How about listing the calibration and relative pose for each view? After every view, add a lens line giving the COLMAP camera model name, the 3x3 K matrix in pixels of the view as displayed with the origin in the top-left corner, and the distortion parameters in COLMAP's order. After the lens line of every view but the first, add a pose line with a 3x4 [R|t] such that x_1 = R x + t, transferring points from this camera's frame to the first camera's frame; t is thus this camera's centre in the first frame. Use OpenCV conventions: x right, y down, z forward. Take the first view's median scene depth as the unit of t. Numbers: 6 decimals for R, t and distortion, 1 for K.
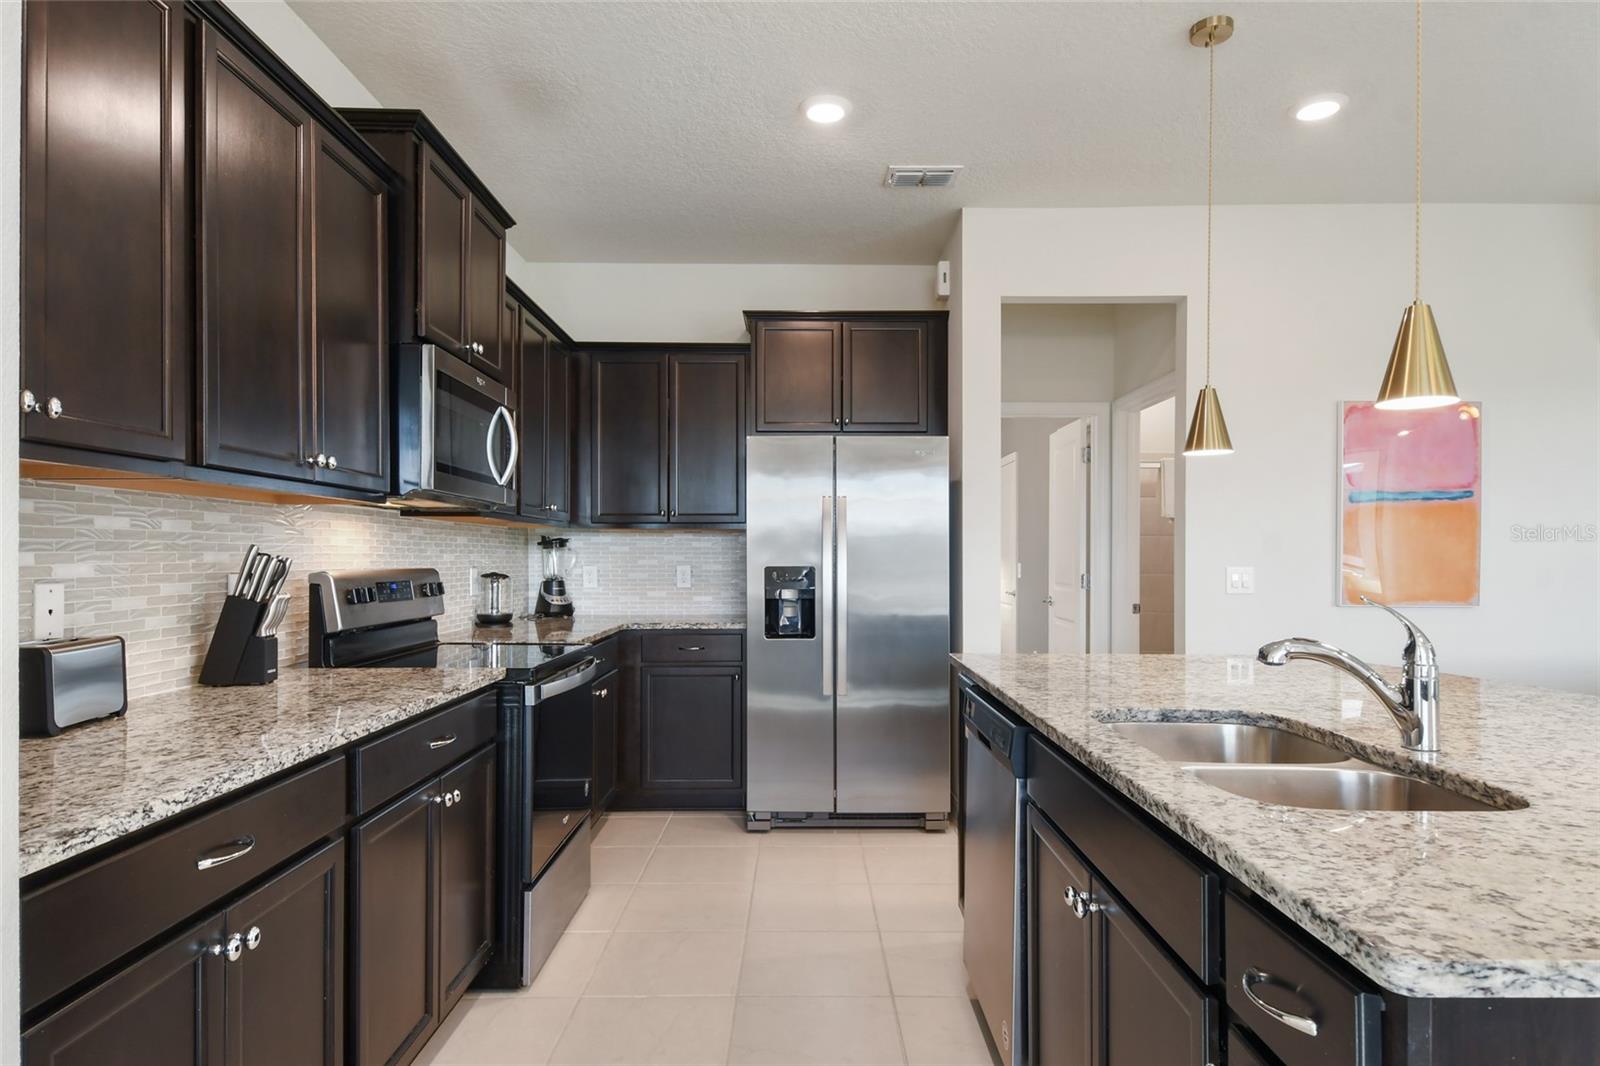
lens RADIAL K [[908.6, 0, 799.1], [0, 908.6, 557.6], [0, 0, 1]] dist [0.001743, 0.000135]
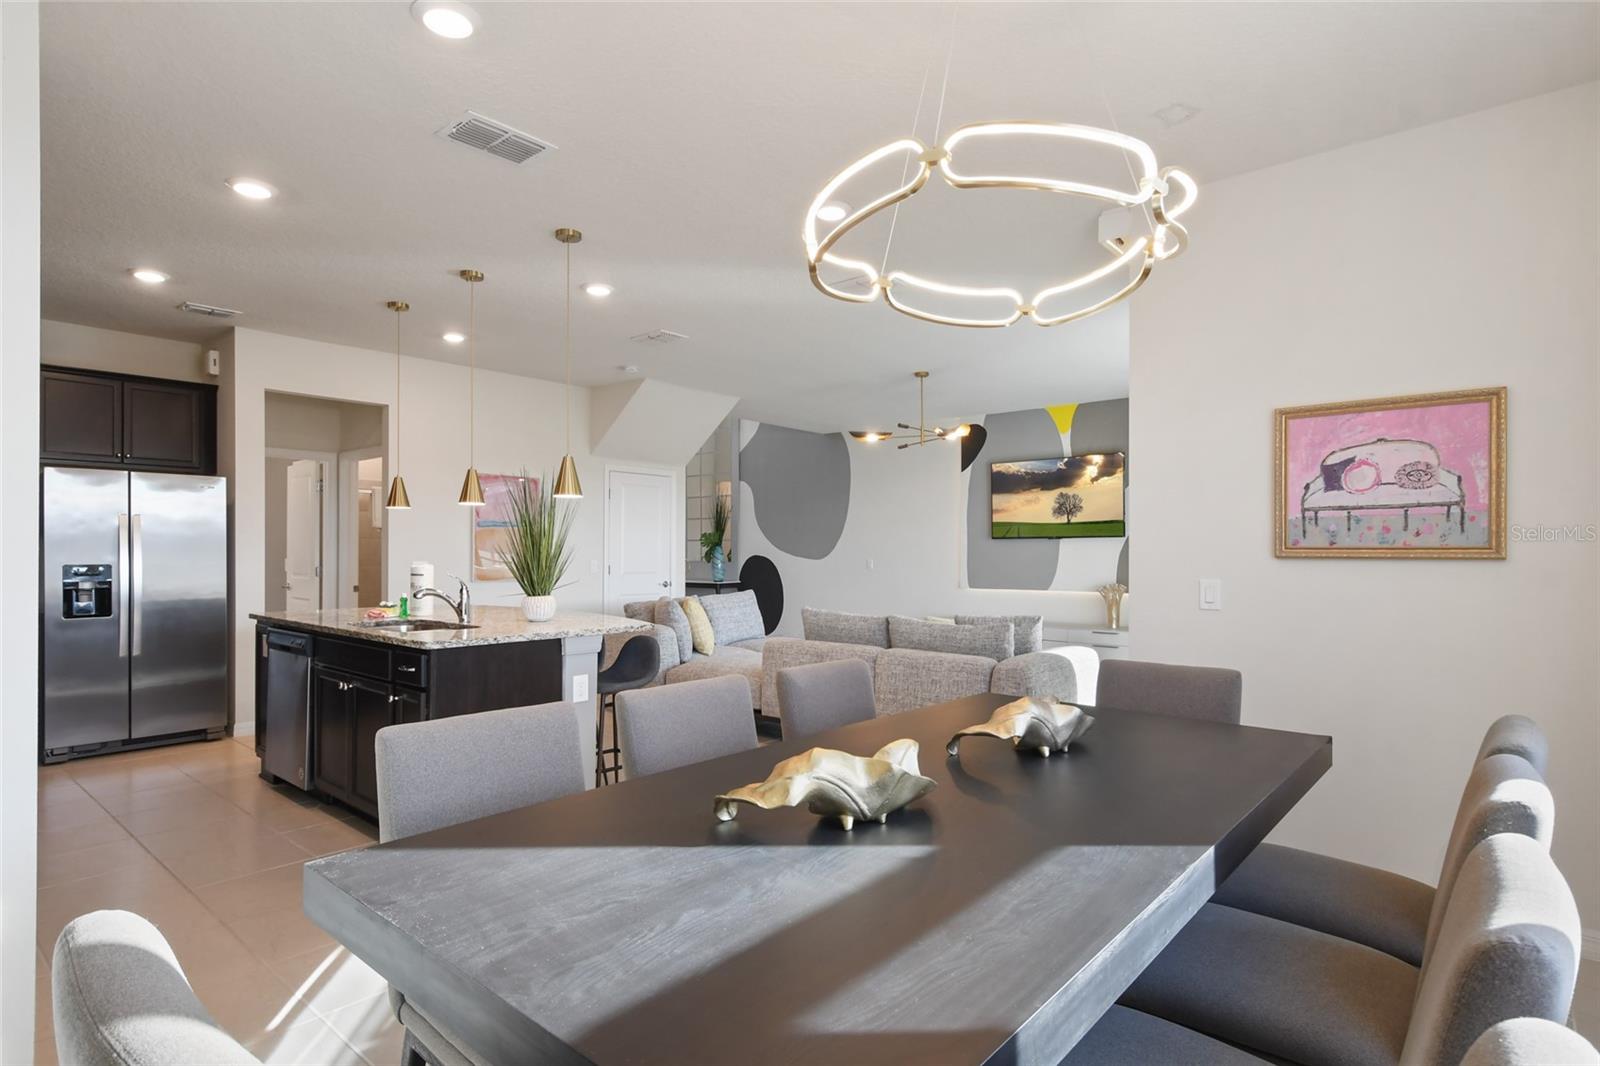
lens RADIAL K [[832.3, 0, 797.9], [0, 832.3, 549.5], [0, 0, 1]] dist [0.019425, -0.000045]
pose [[0.657281, 0.000694, 0.753646, -0.262744], [-0.000690, 1.000000, -0.000320, -0.013446], [-0.753646, -0.000310, 0.657281, -0.635298]]
